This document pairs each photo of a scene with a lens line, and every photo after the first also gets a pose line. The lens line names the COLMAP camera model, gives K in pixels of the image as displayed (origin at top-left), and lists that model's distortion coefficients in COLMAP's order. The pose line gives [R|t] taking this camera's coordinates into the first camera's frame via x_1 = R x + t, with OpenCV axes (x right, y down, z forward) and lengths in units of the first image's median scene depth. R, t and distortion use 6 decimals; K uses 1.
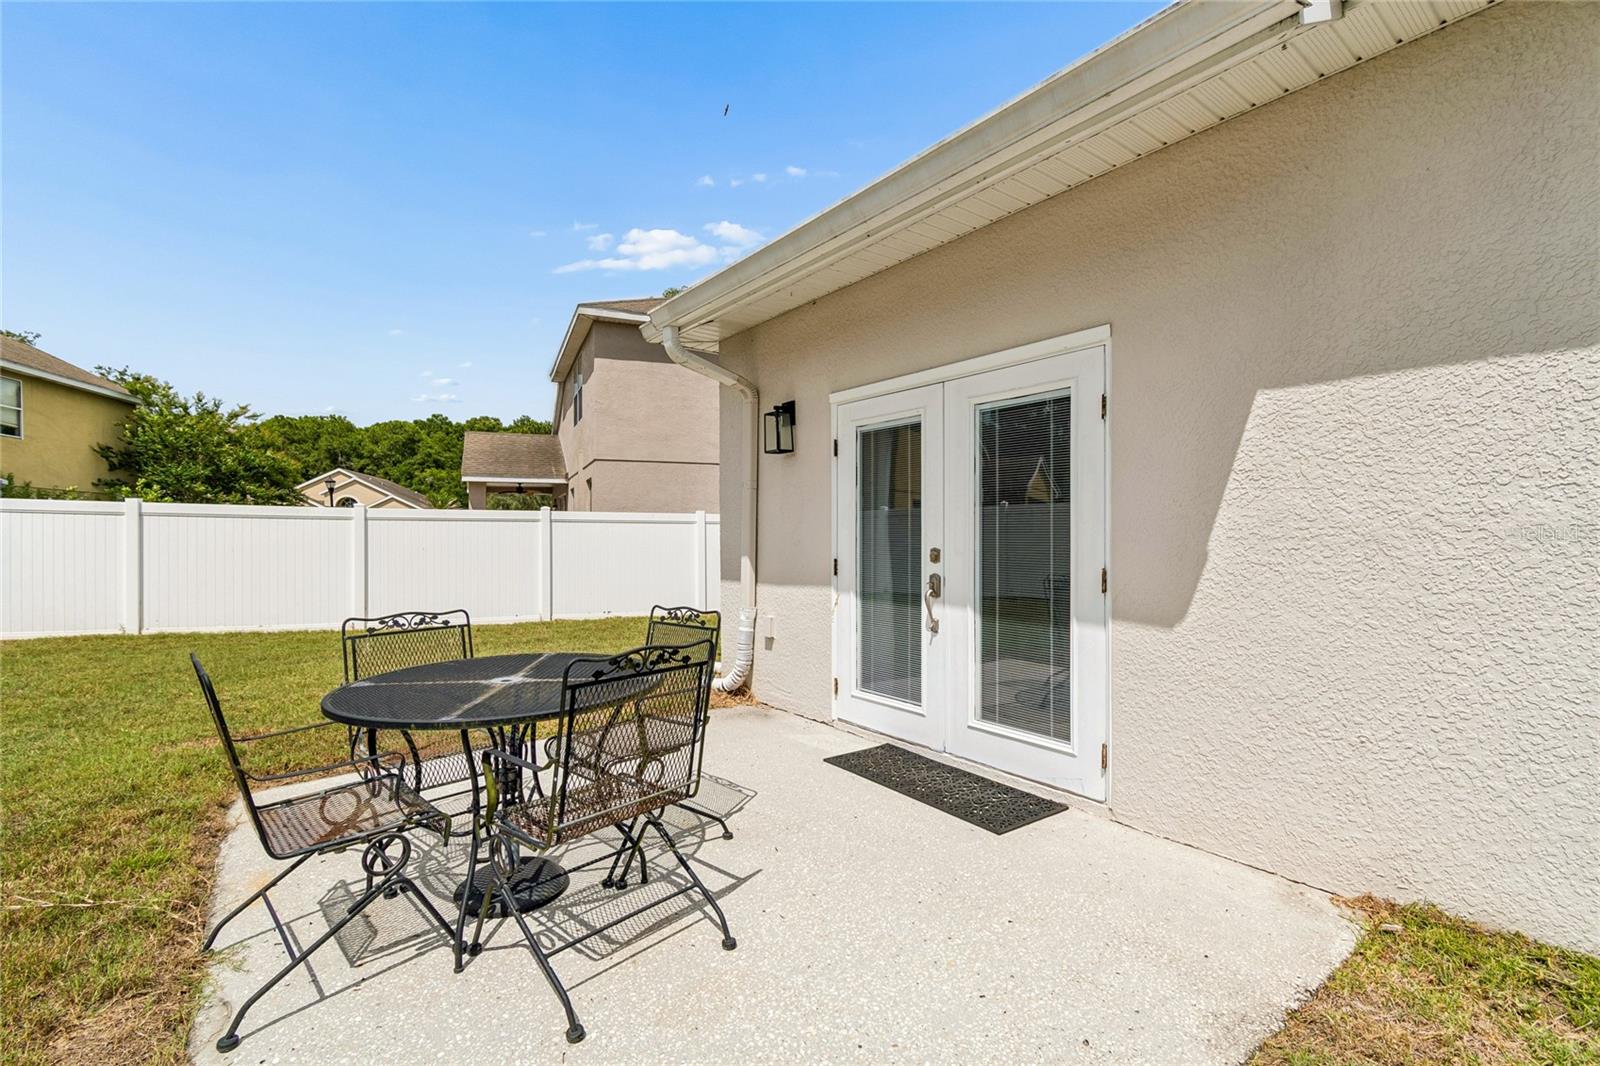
lens RADIAL K [[715.7, 0, 789.1], [0, 715.7, 539.7], [0, 0, 1]] dist [-0.001459, -0.000057]
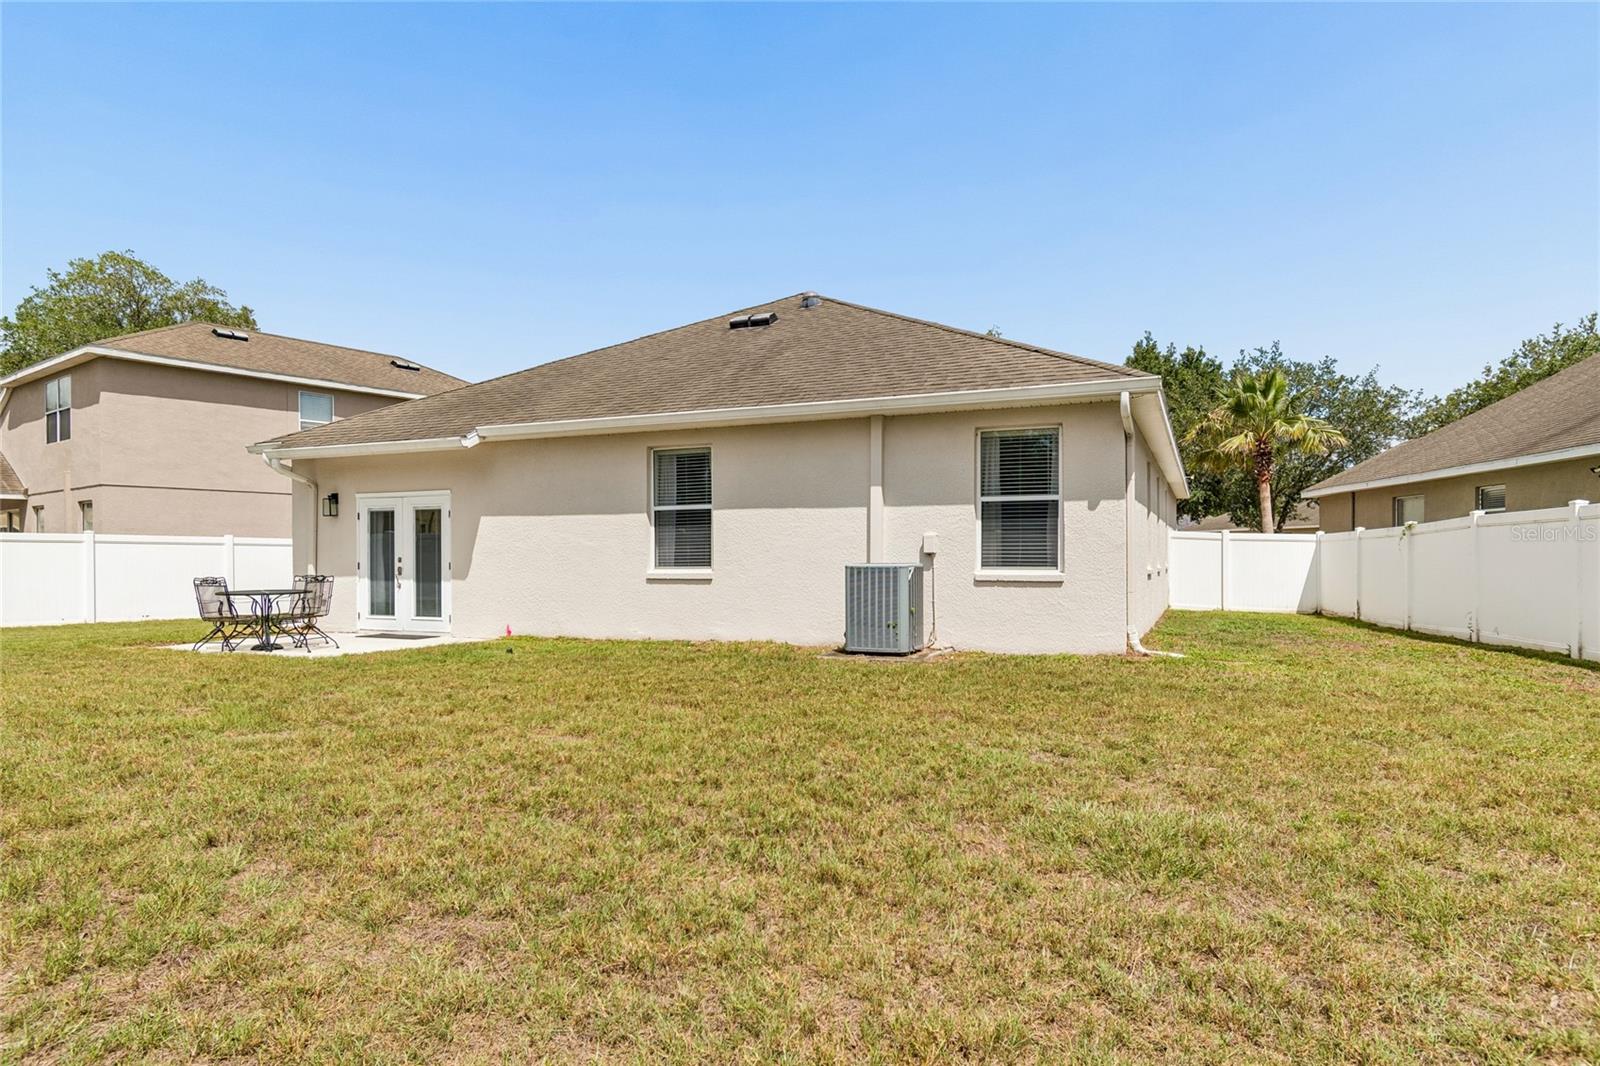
lens RADIAL K [[970.6, 0, 799.4], [0, 970.6, 561.7], [0, 0, 1]] dist [-0.000936, -0.002391]
pose [[0.865715, -0.001277, 0.500536, -0.285066], [0.002786, 0.999994, -0.002268, 0.035185], [-0.500530, 0.003358, 0.865713, -2.567001]]
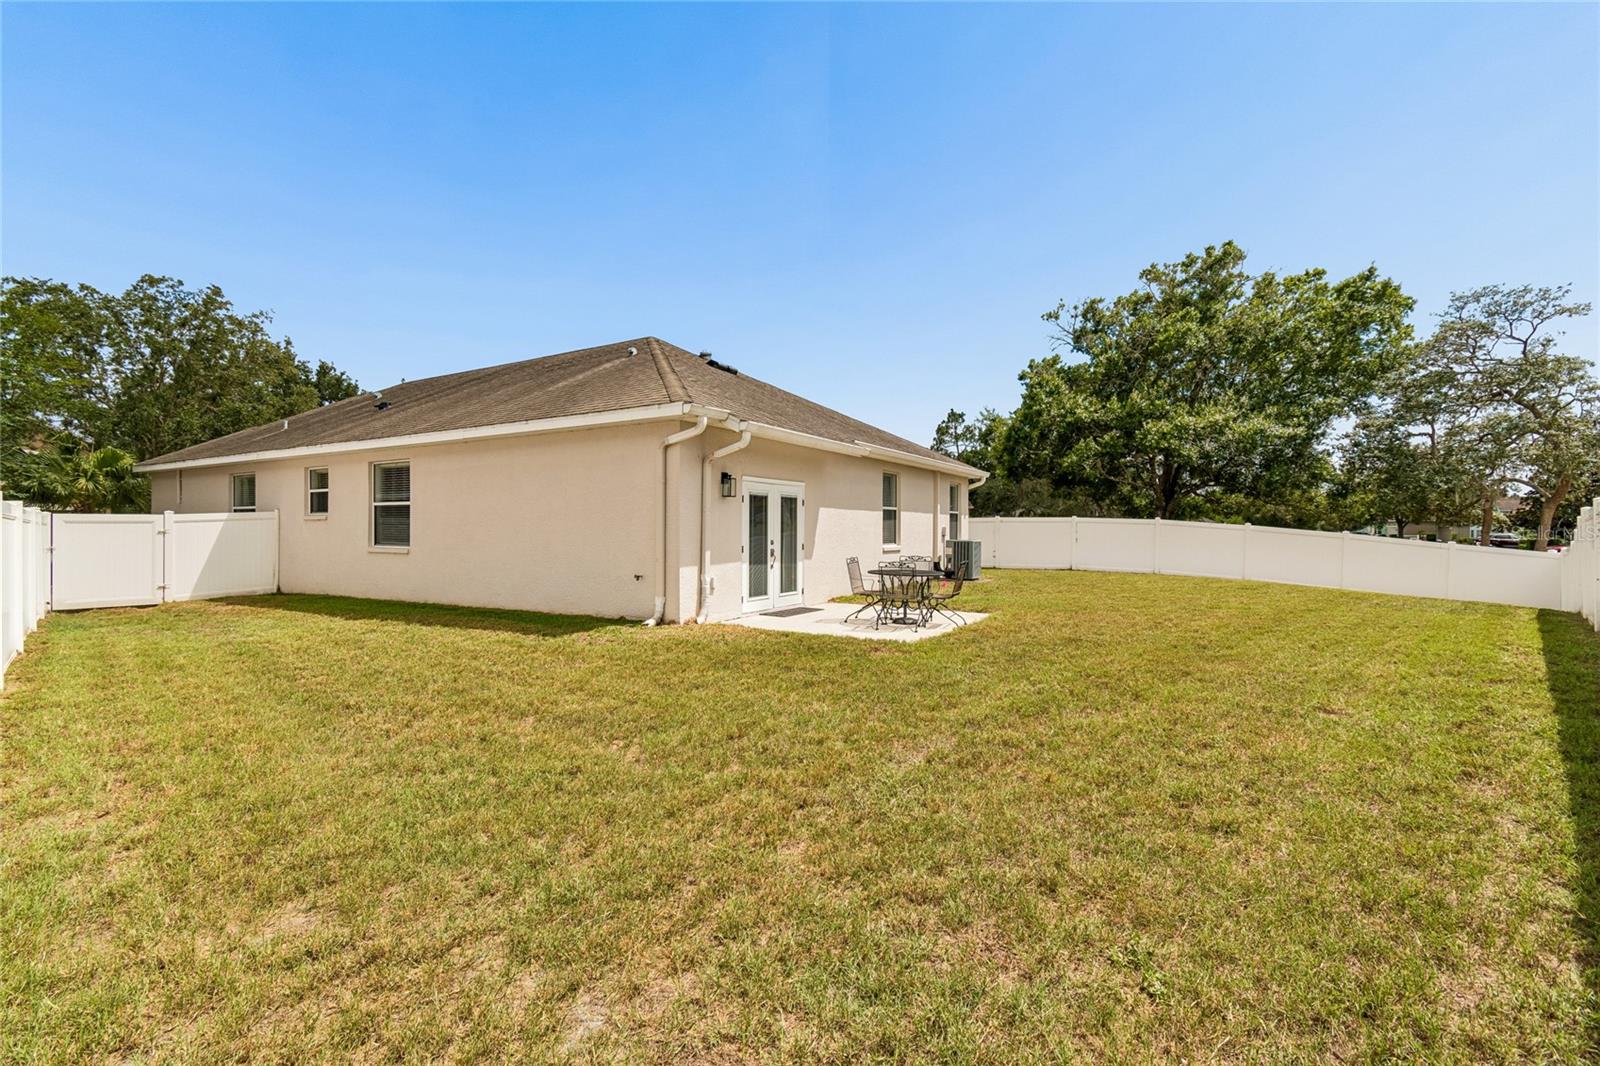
lens RADIAL K [[691.9, 0, 800.0], [0, 691.9, 533.0], [0, 0, 1]] dist [0.000581, 0.000093]
pose [[-0.391932, 0.003614, 0.919987, -2.104044], [0.011970, 0.999928, 0.001172, -0.016987], [-0.919916, 0.011472, -0.391947, 1.718014]]
